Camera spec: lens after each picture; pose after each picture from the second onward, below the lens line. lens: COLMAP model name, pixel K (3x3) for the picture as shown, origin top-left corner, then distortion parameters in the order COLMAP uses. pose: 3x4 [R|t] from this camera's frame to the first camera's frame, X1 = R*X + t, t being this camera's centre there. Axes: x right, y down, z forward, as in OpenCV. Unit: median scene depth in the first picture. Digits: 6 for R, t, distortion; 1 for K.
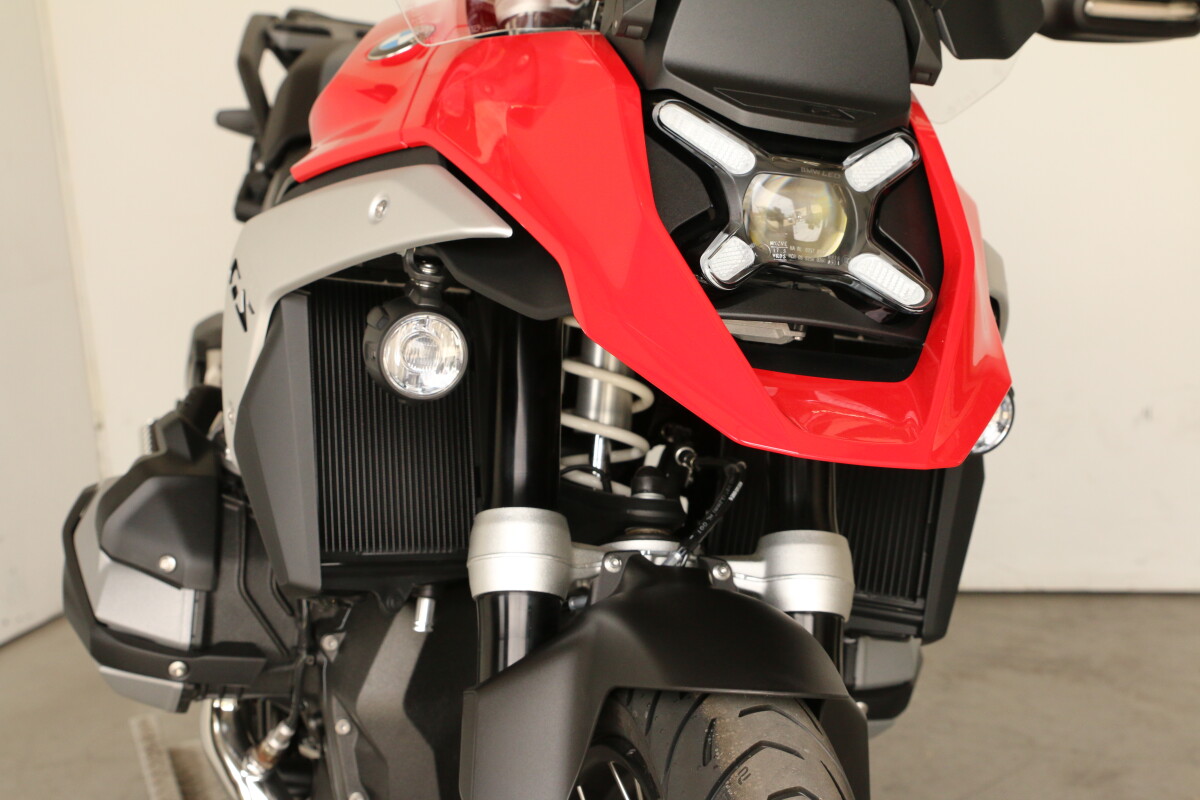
lens RADIAL K [[2216.1, 0, 600.0], [0, 2216.1, 400.0], [0, 0, 1]] dist [-0.012808, -0.006813]
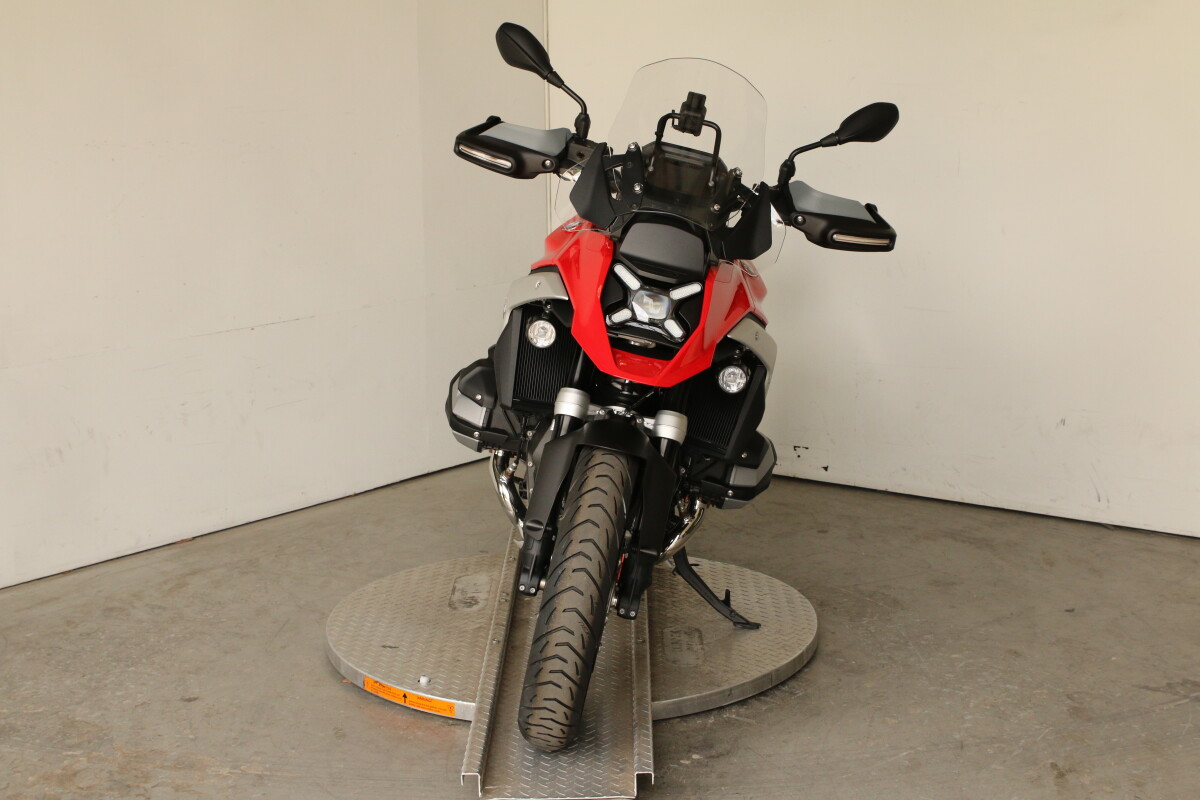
lens RADIAL K [[1833.9, 0, 600.7], [0, 1833.9, 407.5], [0, 0, 1]] dist [-0.047370, 0.050796]
pose [[0.952231, 0.140602, -0.271084, 0.662187], [-0.135671, 0.990065, 0.036944, -0.022479], [0.273585, 0.001599, 0.961846, -1.353379]]
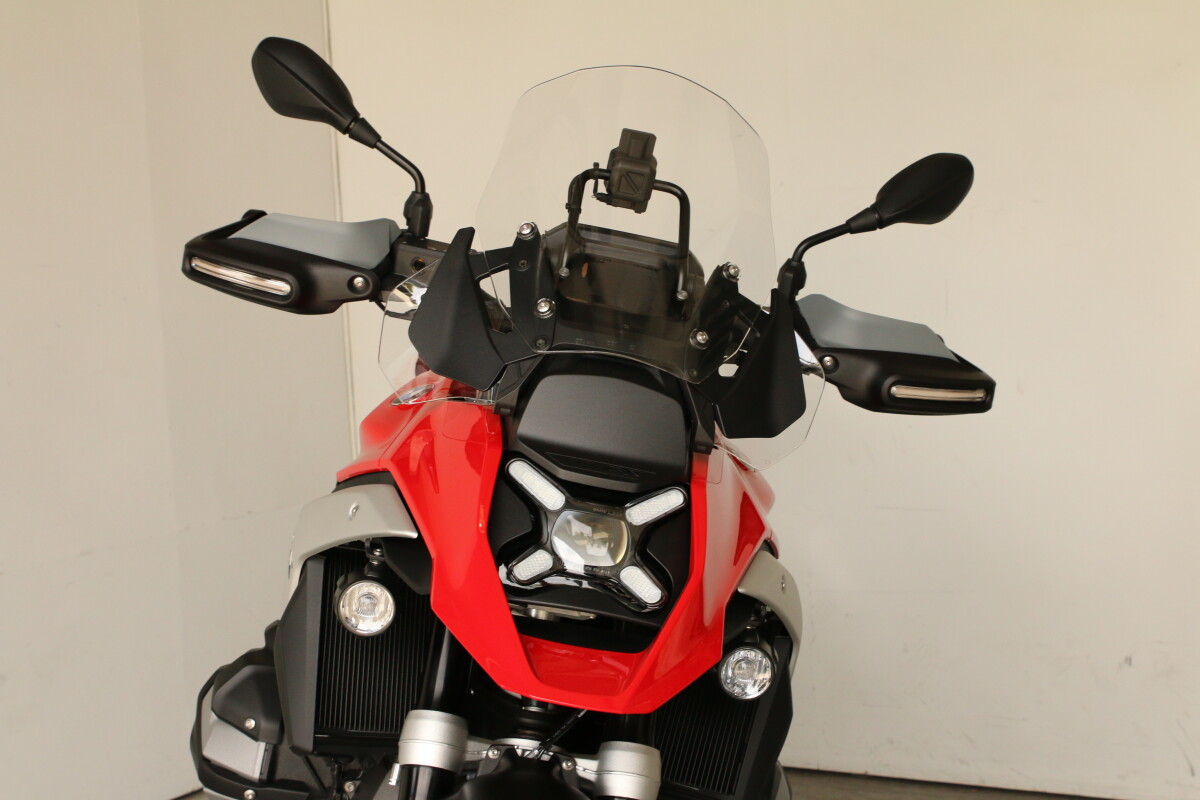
lens RADIAL K [[1833.9, 0, 600.7], [0, 1833.9, 407.5], [0, 0, 1]] dist [-0.047370, 0.050796]
pose [[0.982889, 0.058132, -0.174785, 0.278205], [-0.074231, 0.993437, -0.087024, -0.056167], [0.168579, 0.098510, 0.980753, -0.232535]]
